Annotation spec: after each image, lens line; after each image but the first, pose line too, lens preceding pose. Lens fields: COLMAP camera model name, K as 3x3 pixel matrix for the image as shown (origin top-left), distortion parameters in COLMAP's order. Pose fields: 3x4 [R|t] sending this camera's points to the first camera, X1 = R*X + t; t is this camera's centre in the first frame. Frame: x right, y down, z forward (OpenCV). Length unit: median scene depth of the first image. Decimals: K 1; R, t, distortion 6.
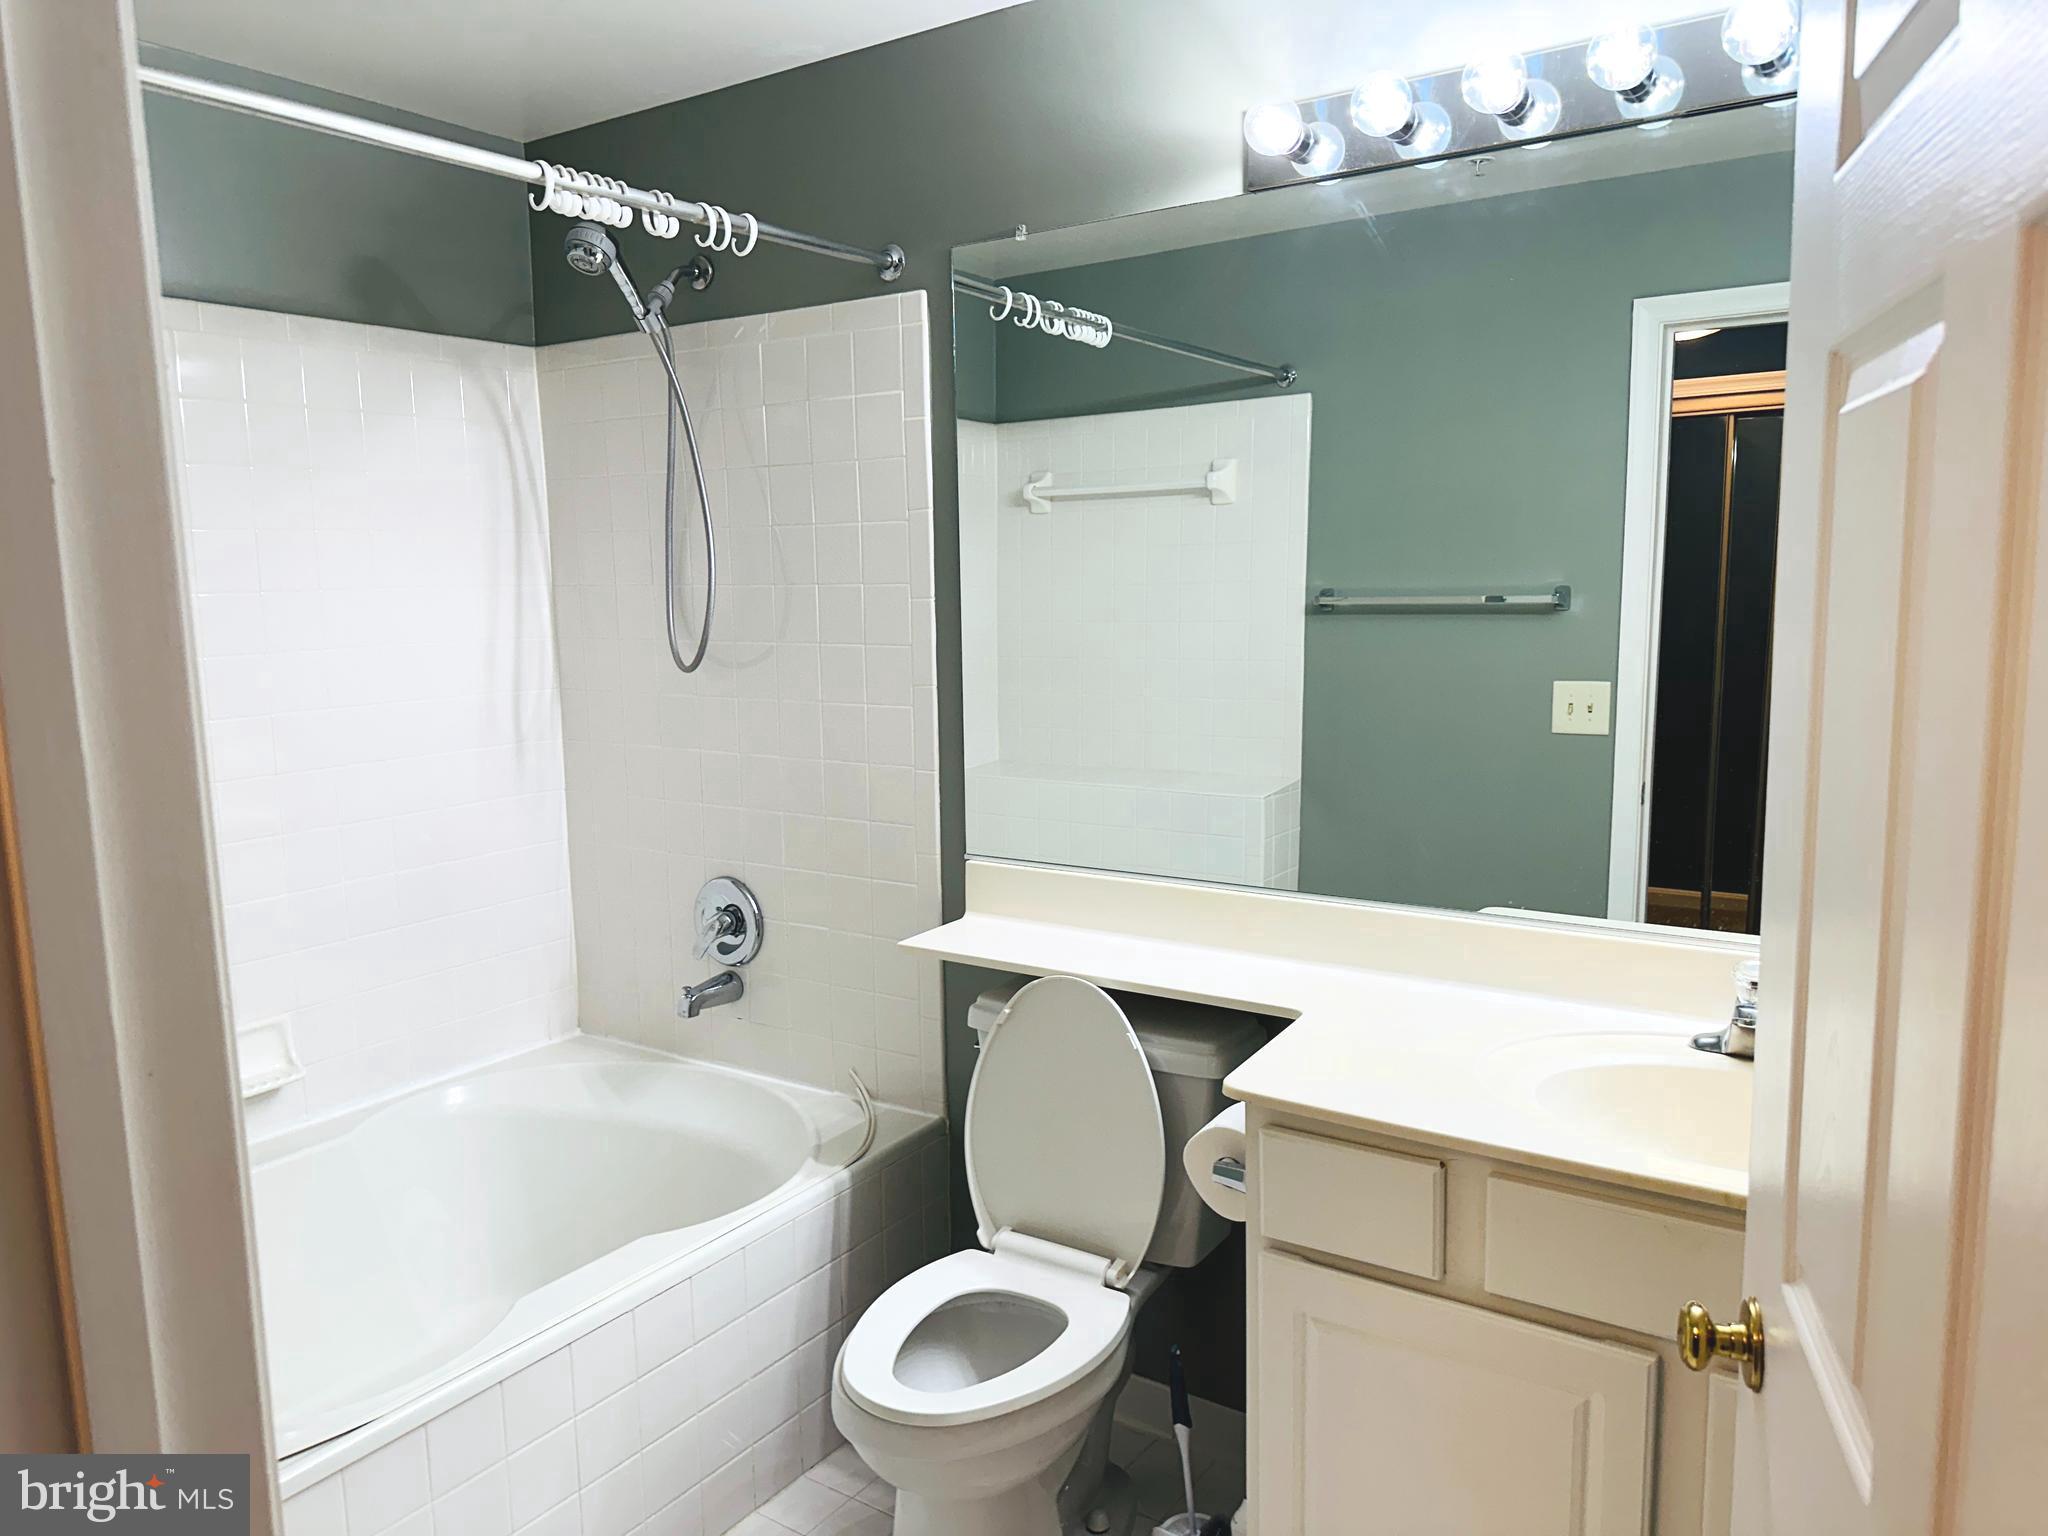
lens RADIAL K [[1438.1, 0, 1028.8], [0, 1438.1, 770.8], [0, 0, 1]] dist [0.056029, -0.057413]
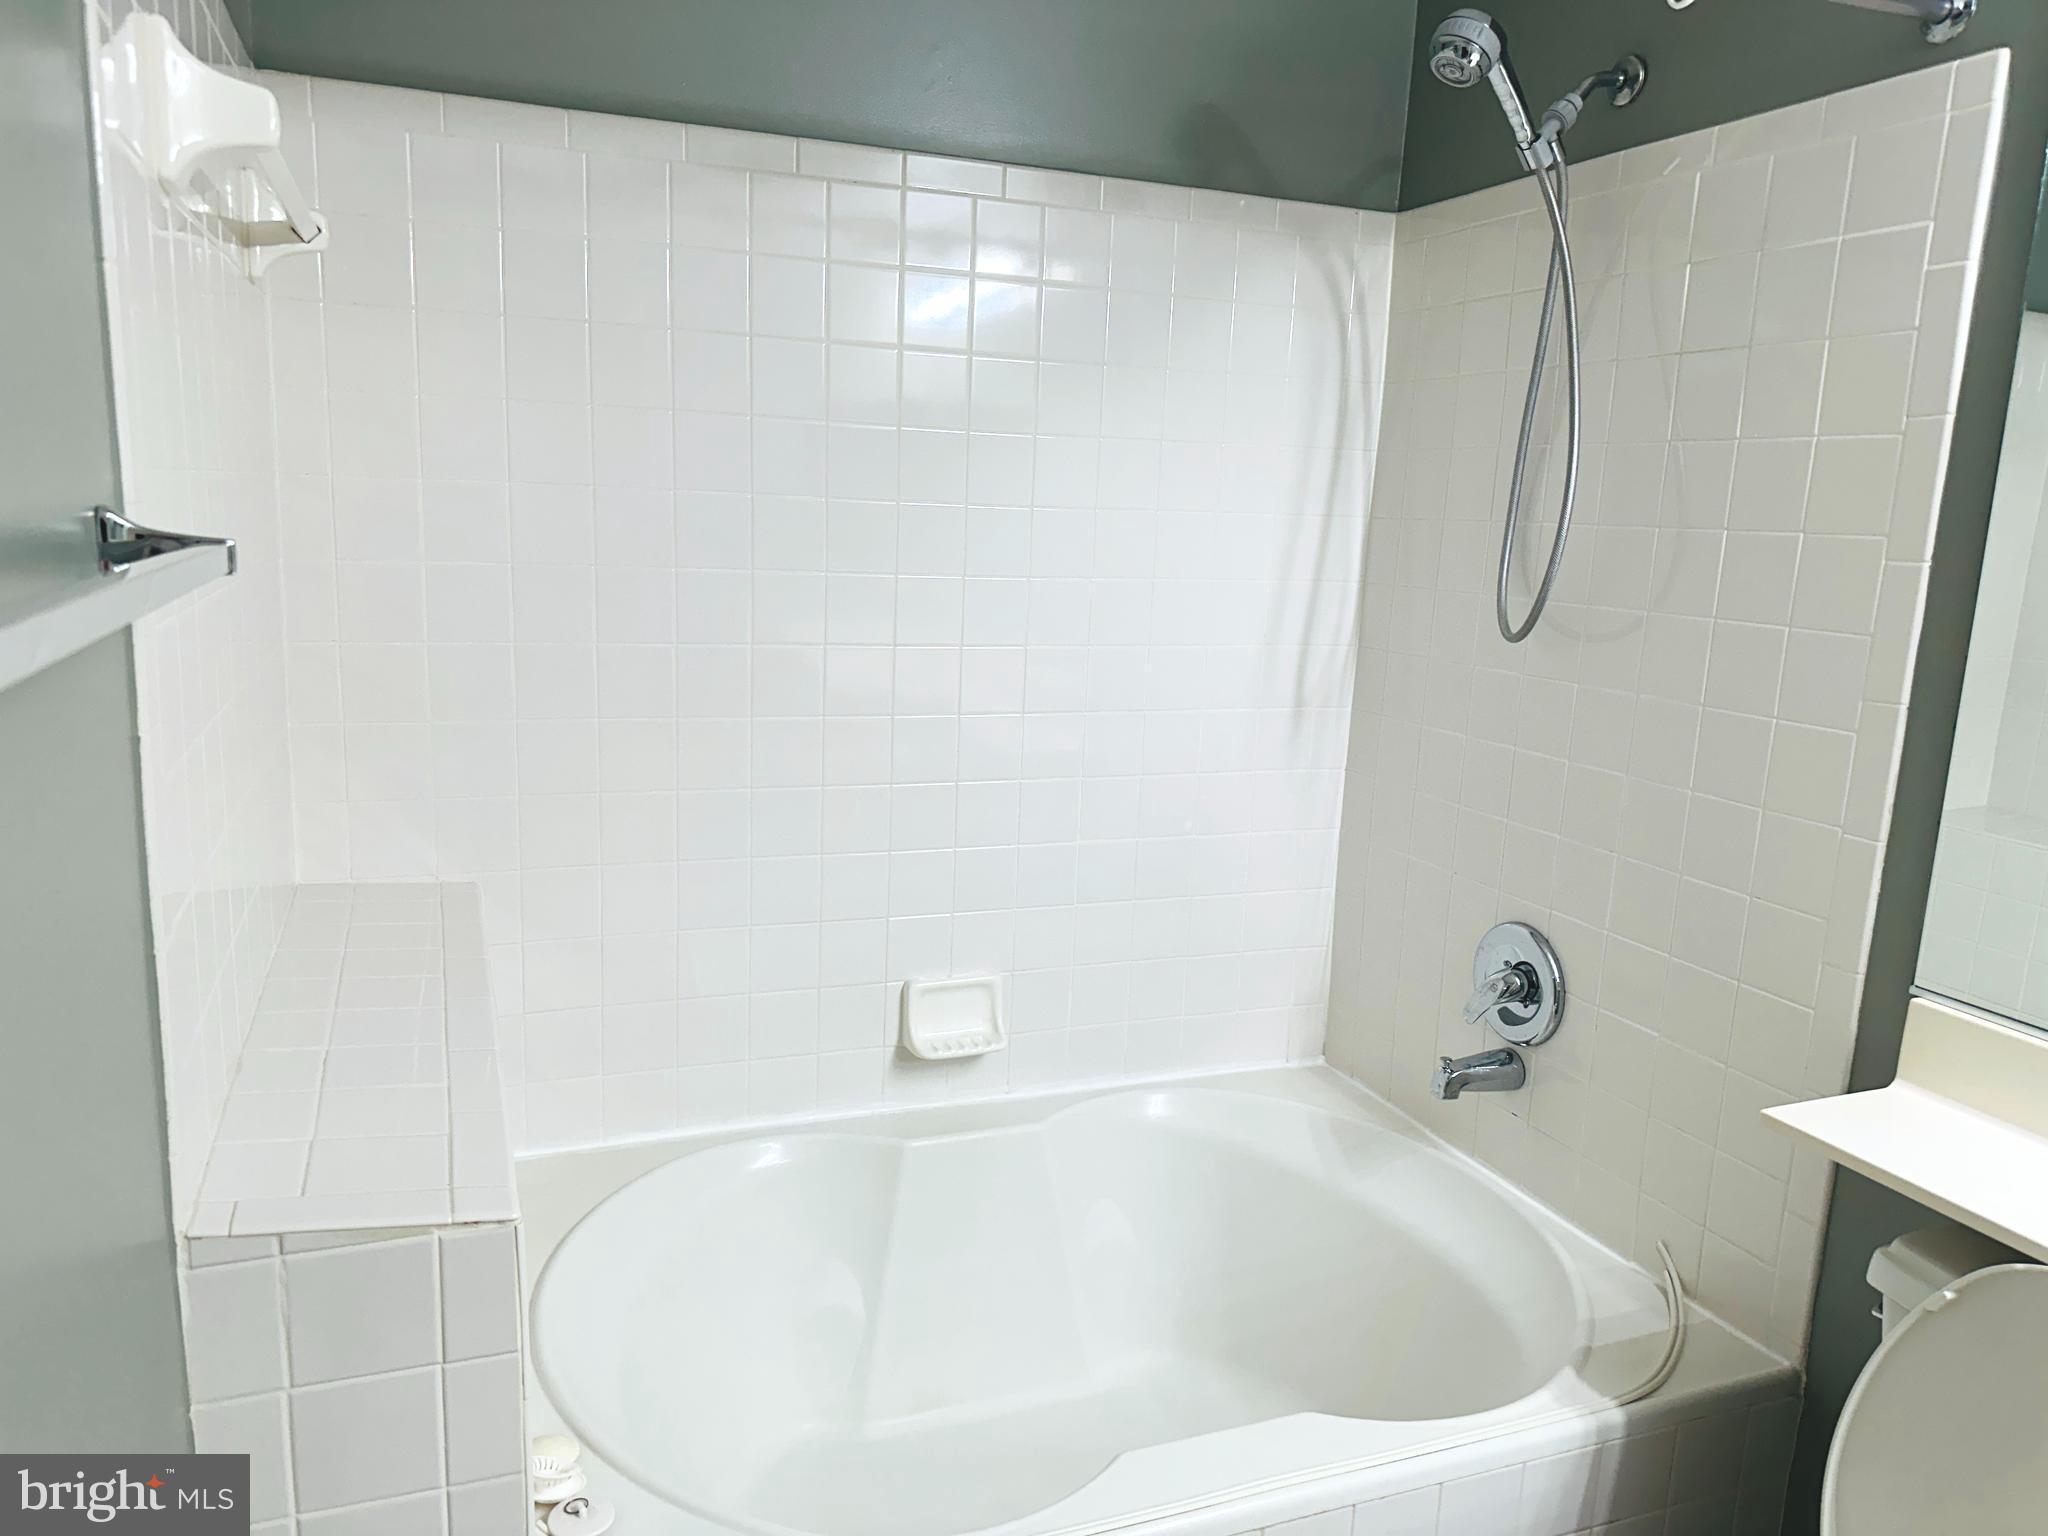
lens RADIAL K [[1438.1, 0, 1026.2], [0, 1438.1, 765.2], [0, 0, 1]] dist [0.056029, -0.057413]
pose [[0.818150, 0.155689, -0.553527, -0.022211], [-0.136554, 0.987715, 0.075976, -0.029529], [0.558555, 0.013427, 0.829359, 0.253592]]
